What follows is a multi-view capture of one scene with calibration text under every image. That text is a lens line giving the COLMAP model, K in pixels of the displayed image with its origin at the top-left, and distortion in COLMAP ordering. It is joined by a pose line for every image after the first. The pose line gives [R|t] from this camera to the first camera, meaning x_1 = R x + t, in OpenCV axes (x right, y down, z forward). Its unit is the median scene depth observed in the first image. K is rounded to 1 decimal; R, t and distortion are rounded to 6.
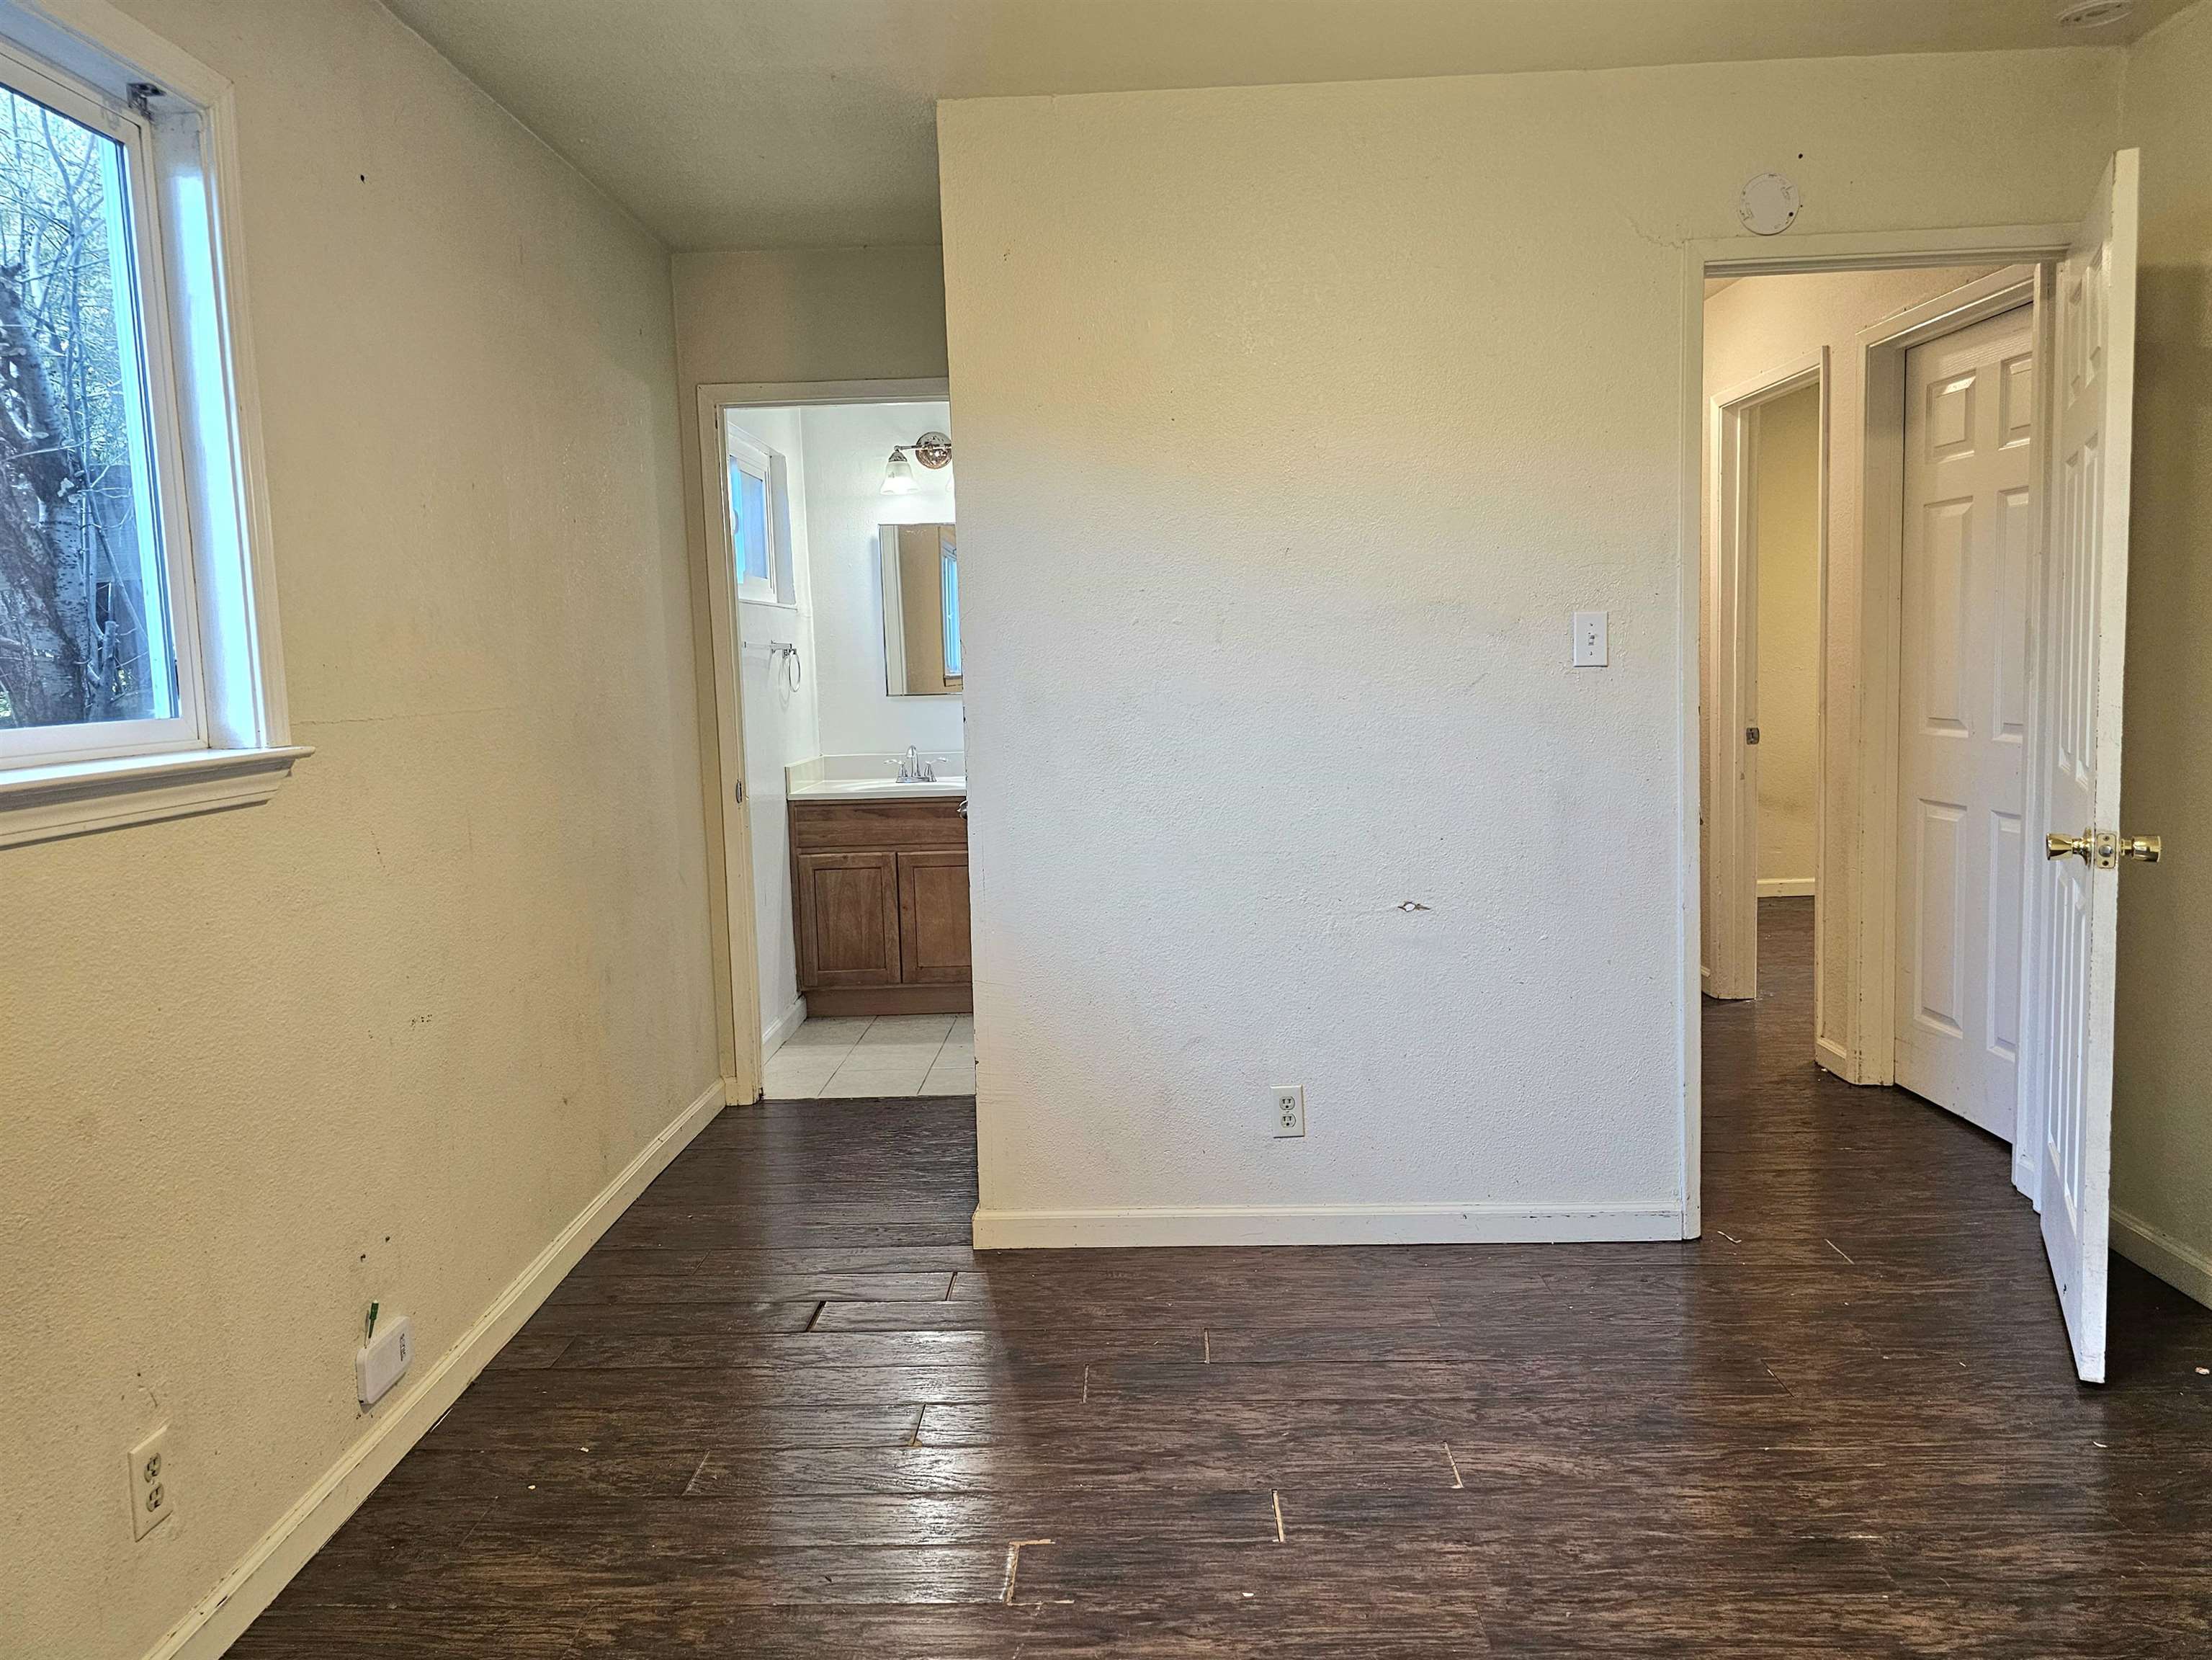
lens RADIAL K [[1508.0, 0, 1104.9], [0, 1508.0, 792.8], [0, 0, 1]] dist [0.068504, -0.063817]
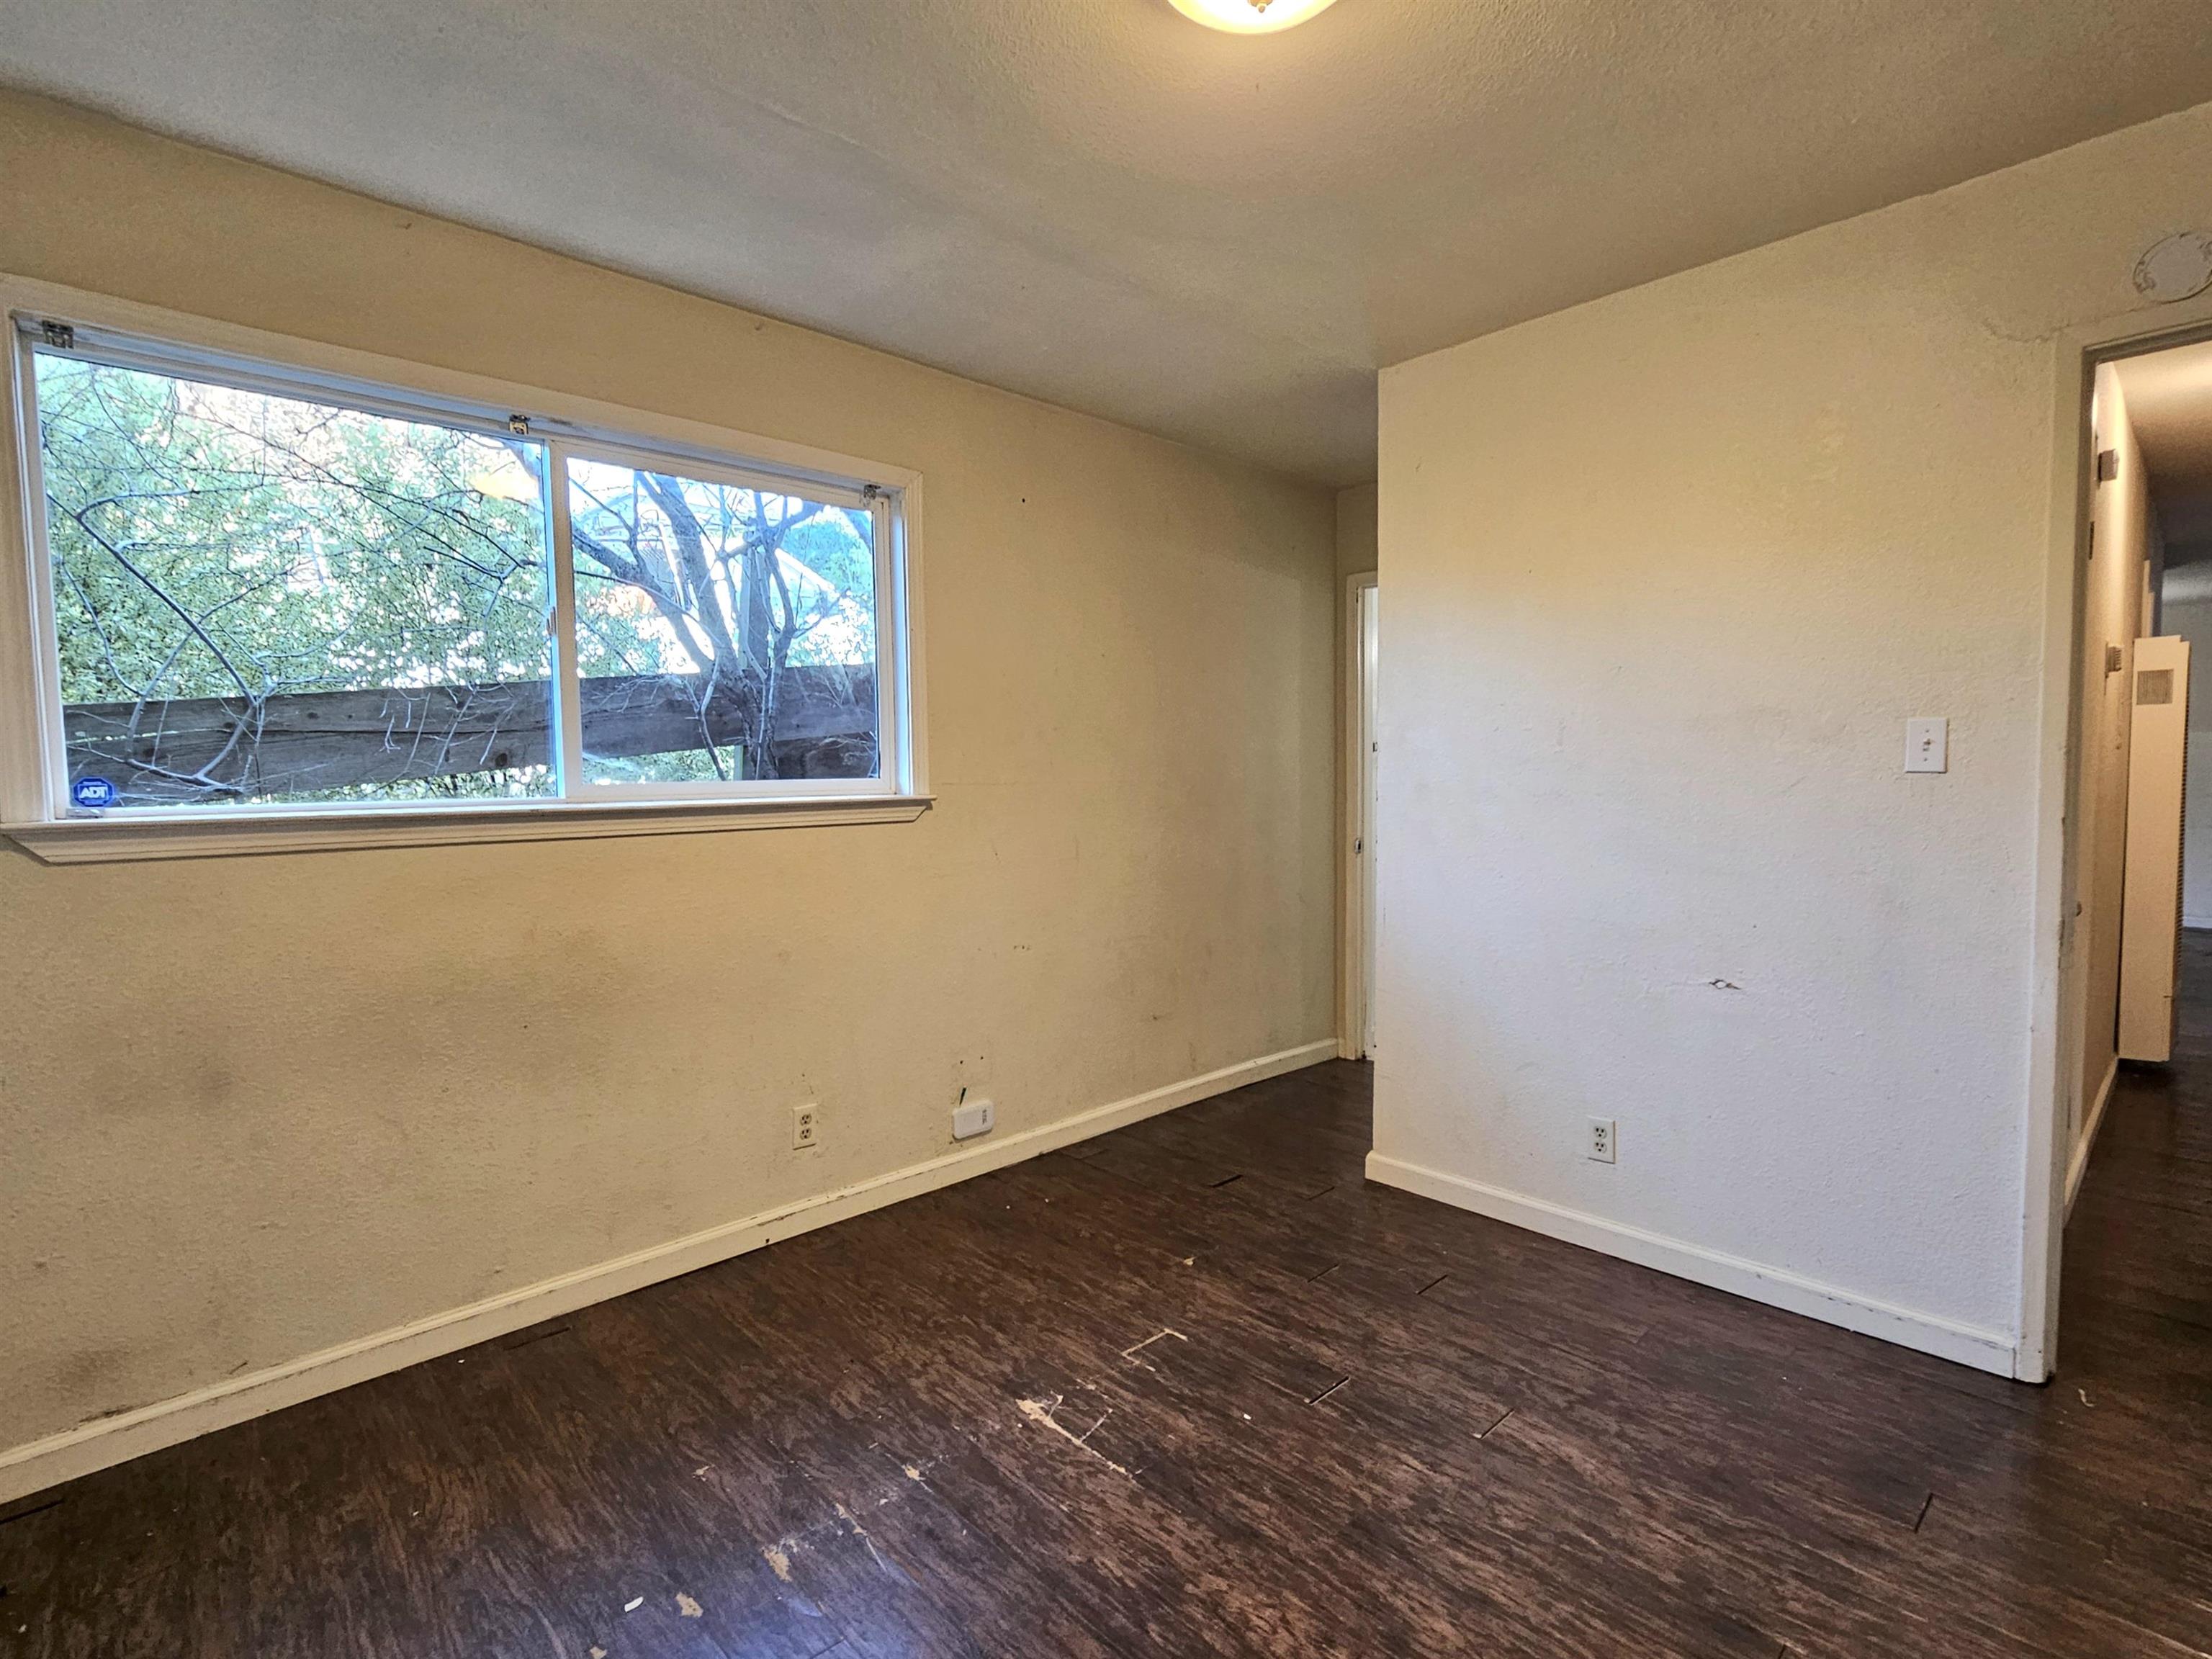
lens RADIAL K [[1077.6, 0, 1106.0], [0, 1077.6, 829.5], [0, 0, 1]] dist [-0.002632, 0.000224]
pose [[0.706325, 0.060098, -0.705332, 0.558332], [-0.075705, 0.997088, 0.009145, -0.014567], [0.703828, 0.046938, 0.708818, 0.145907]]
